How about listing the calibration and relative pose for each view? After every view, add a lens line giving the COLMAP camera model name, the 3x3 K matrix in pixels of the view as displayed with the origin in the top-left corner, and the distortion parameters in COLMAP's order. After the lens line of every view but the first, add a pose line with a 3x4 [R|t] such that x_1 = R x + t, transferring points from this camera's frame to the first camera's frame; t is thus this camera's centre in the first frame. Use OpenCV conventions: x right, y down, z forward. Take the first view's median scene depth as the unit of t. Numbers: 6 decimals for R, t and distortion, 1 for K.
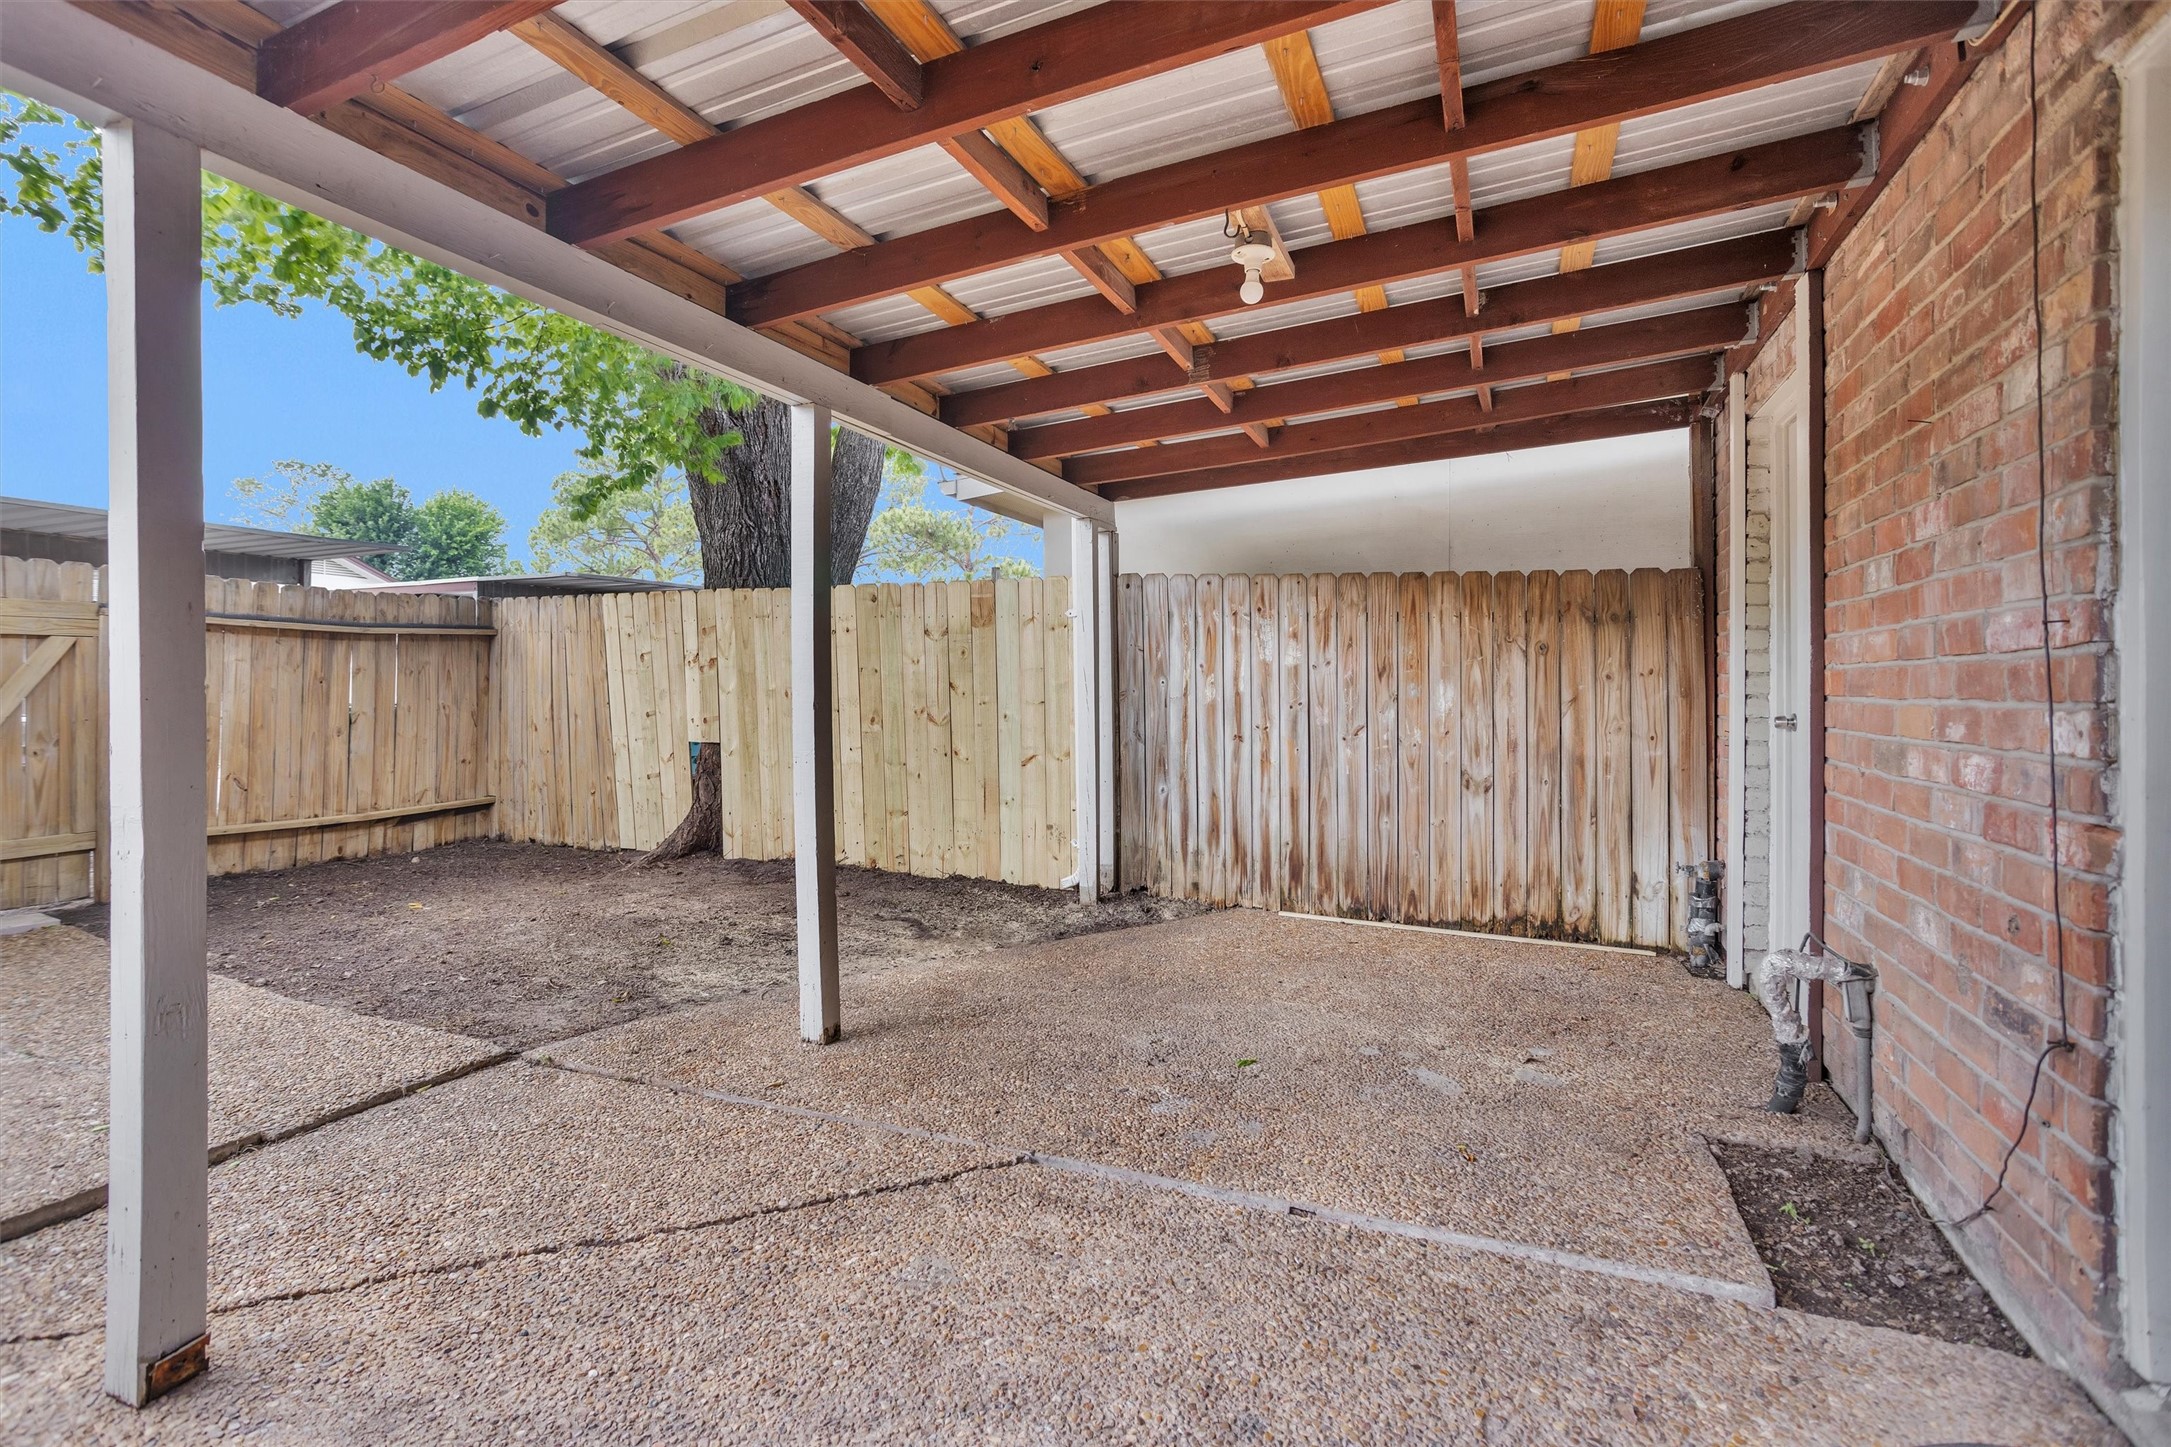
lens RADIAL K [[1068.2, 0, 1092.6], [0, 1068.2, 665.4], [0, 0, 1]] dist [-0.070607, 0.033329]
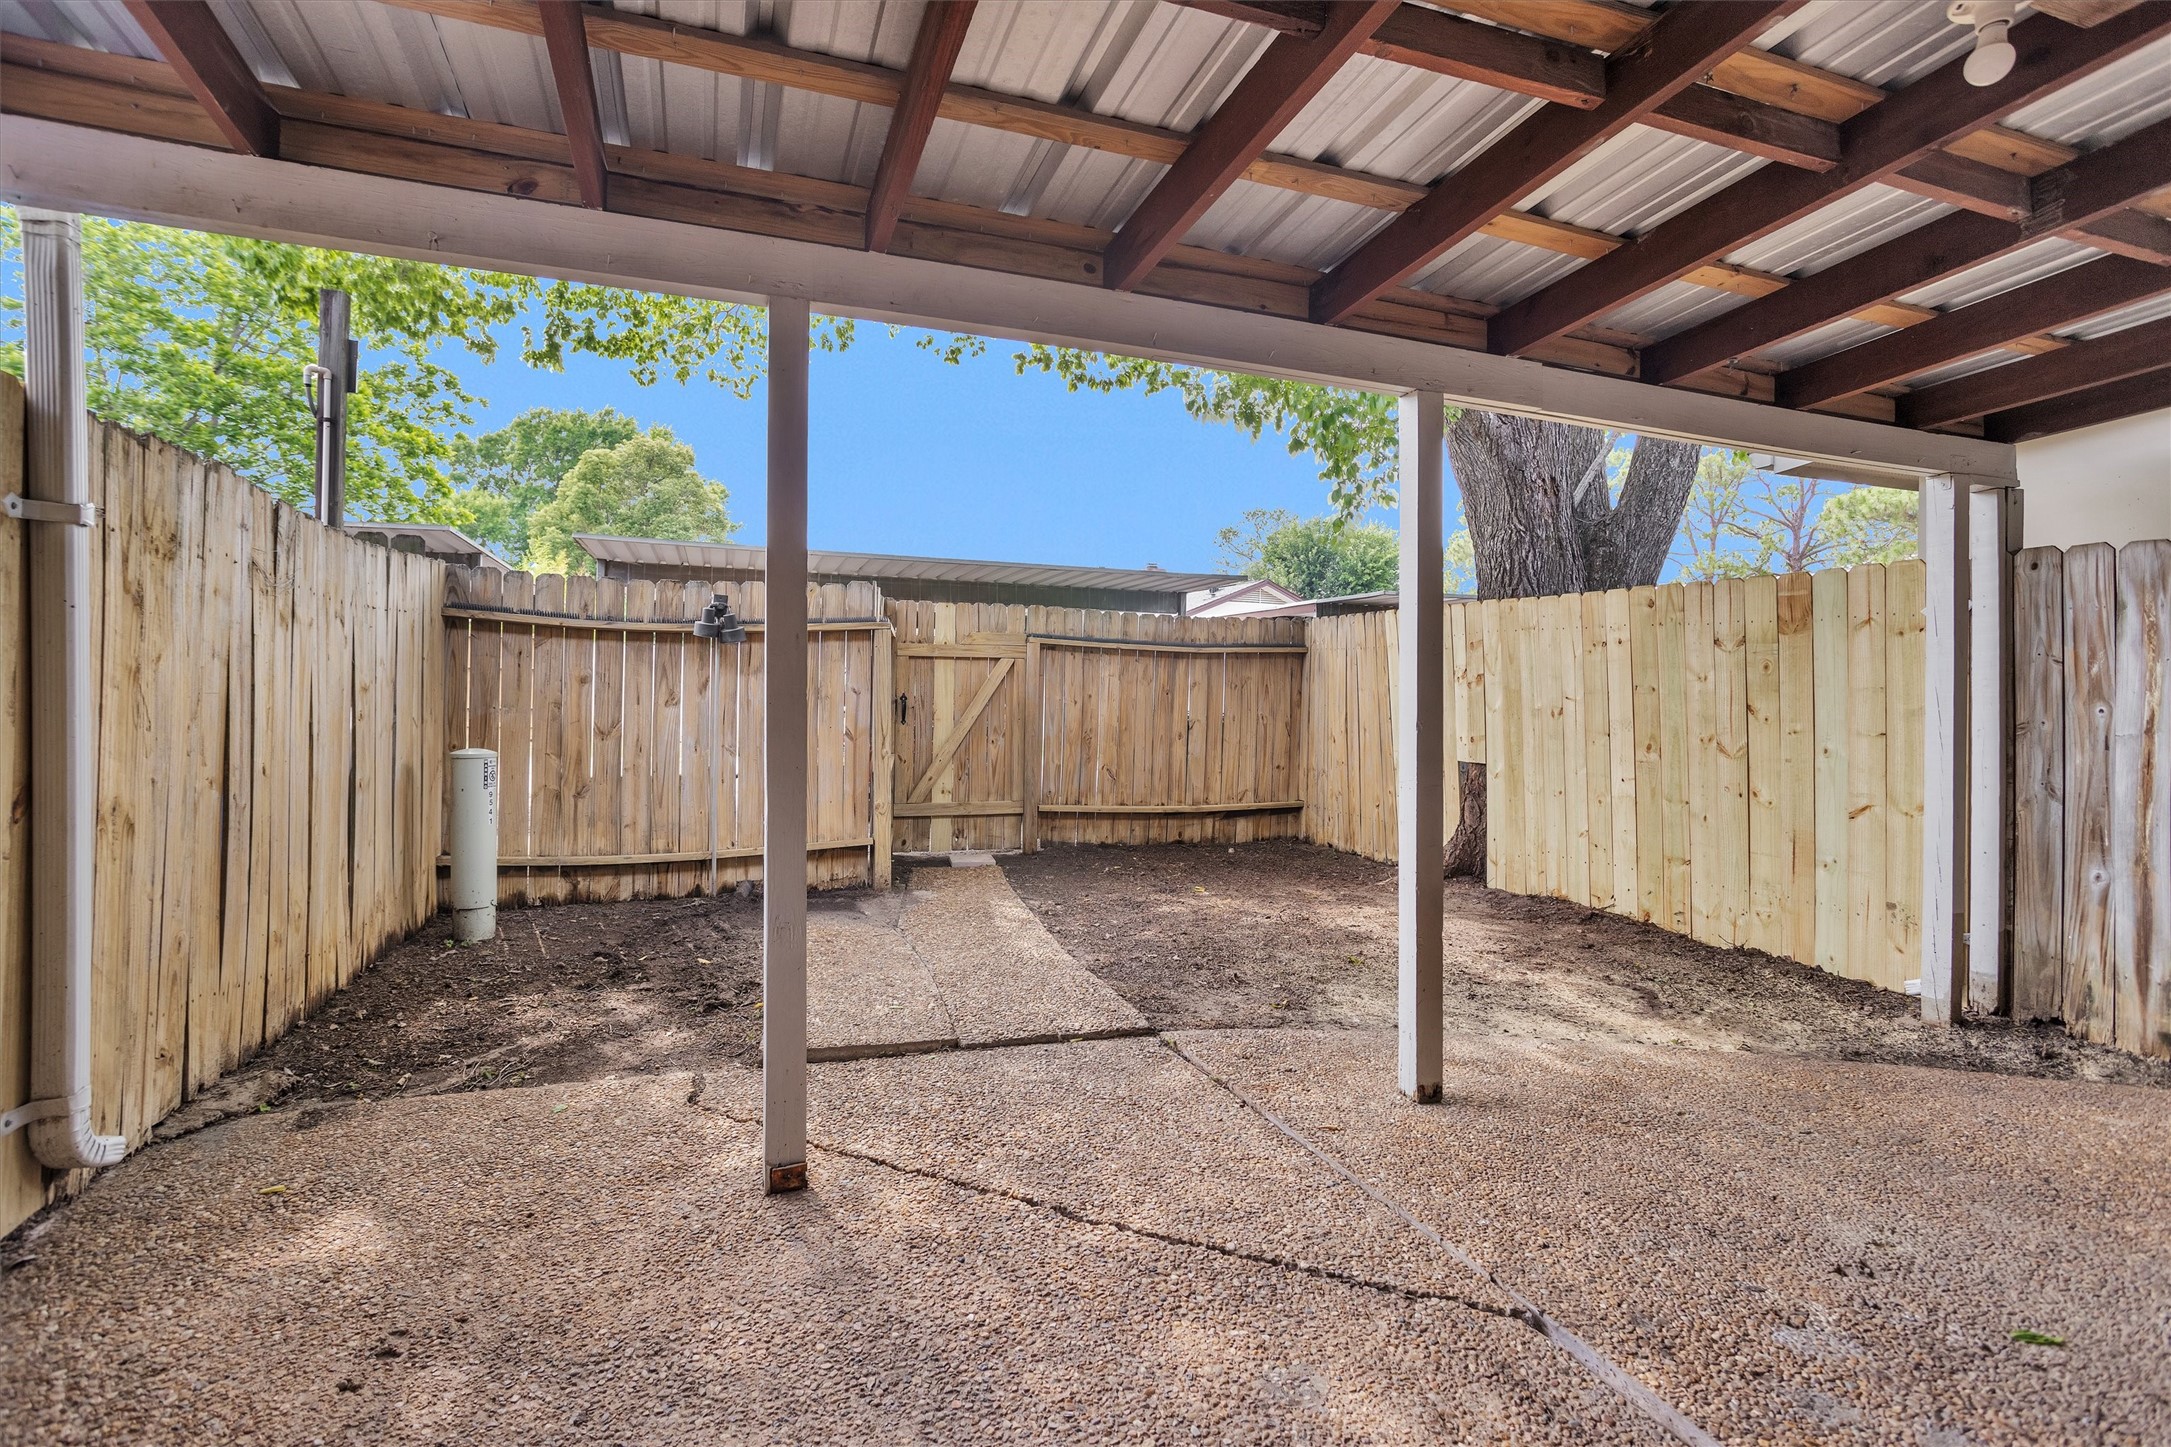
lens RADIAL K [[1079.0, 0, 1089.6], [0, 1079.0, 690.1], [0, 0, 1]] dist [-0.067119, 0.034955]
pose [[0.645400, 0.010539, -0.763772, 0.160807], [-0.004794, 0.999941, 0.009747, -0.000016], [0.763829, -0.002629, 0.645413, 0.127957]]
